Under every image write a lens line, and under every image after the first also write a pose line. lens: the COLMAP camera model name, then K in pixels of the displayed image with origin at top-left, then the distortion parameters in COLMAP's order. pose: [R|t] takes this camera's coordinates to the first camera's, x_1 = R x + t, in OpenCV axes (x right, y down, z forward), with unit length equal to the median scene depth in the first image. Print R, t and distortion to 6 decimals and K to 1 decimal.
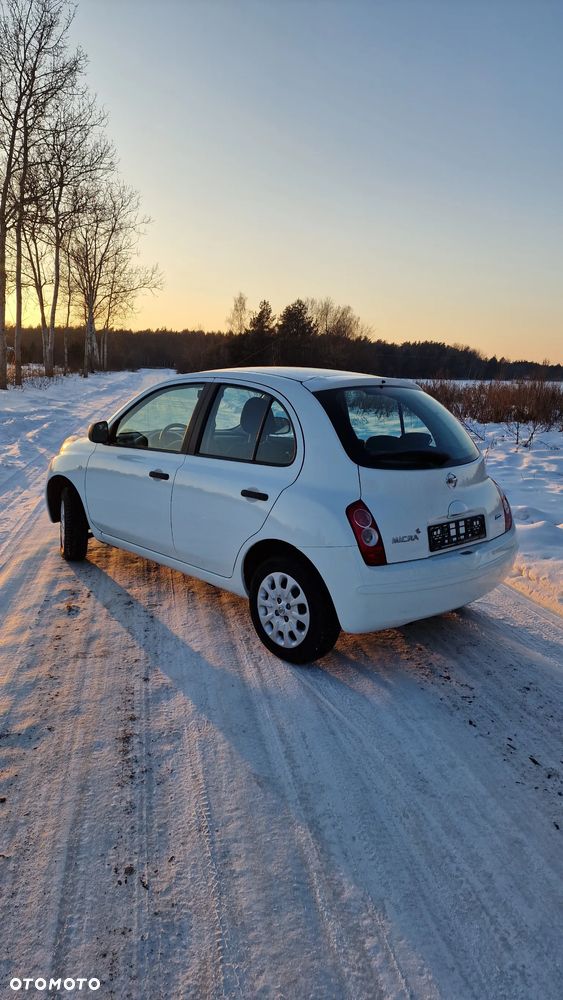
lens RADIAL K [[659.5, 0, 270.1], [0, 659.5, 494.1], [0, 0, 1]] dist [0.111888, -0.117451]
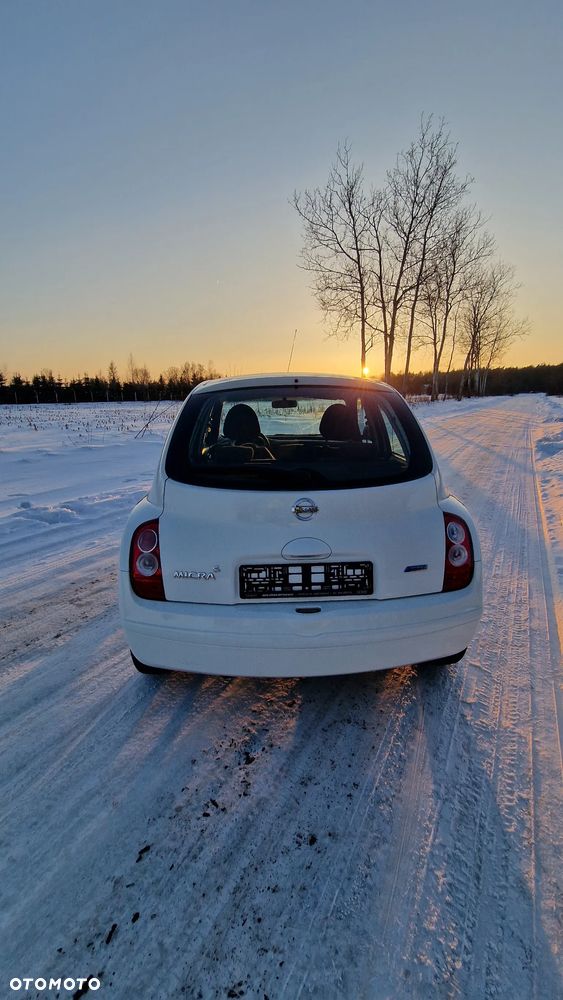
lens RADIAL K [[409.1, 0, 289.0], [0, 409.1, 494.9], [0, 0, 1]] dist [0.002357, -0.003915]
pose [[0.766119, 0.113515, -0.632595, 0.561475], [-0.082775, 0.993509, 0.078032, -0.072441], [0.637346, -0.007418, 0.770542, 0.659085]]
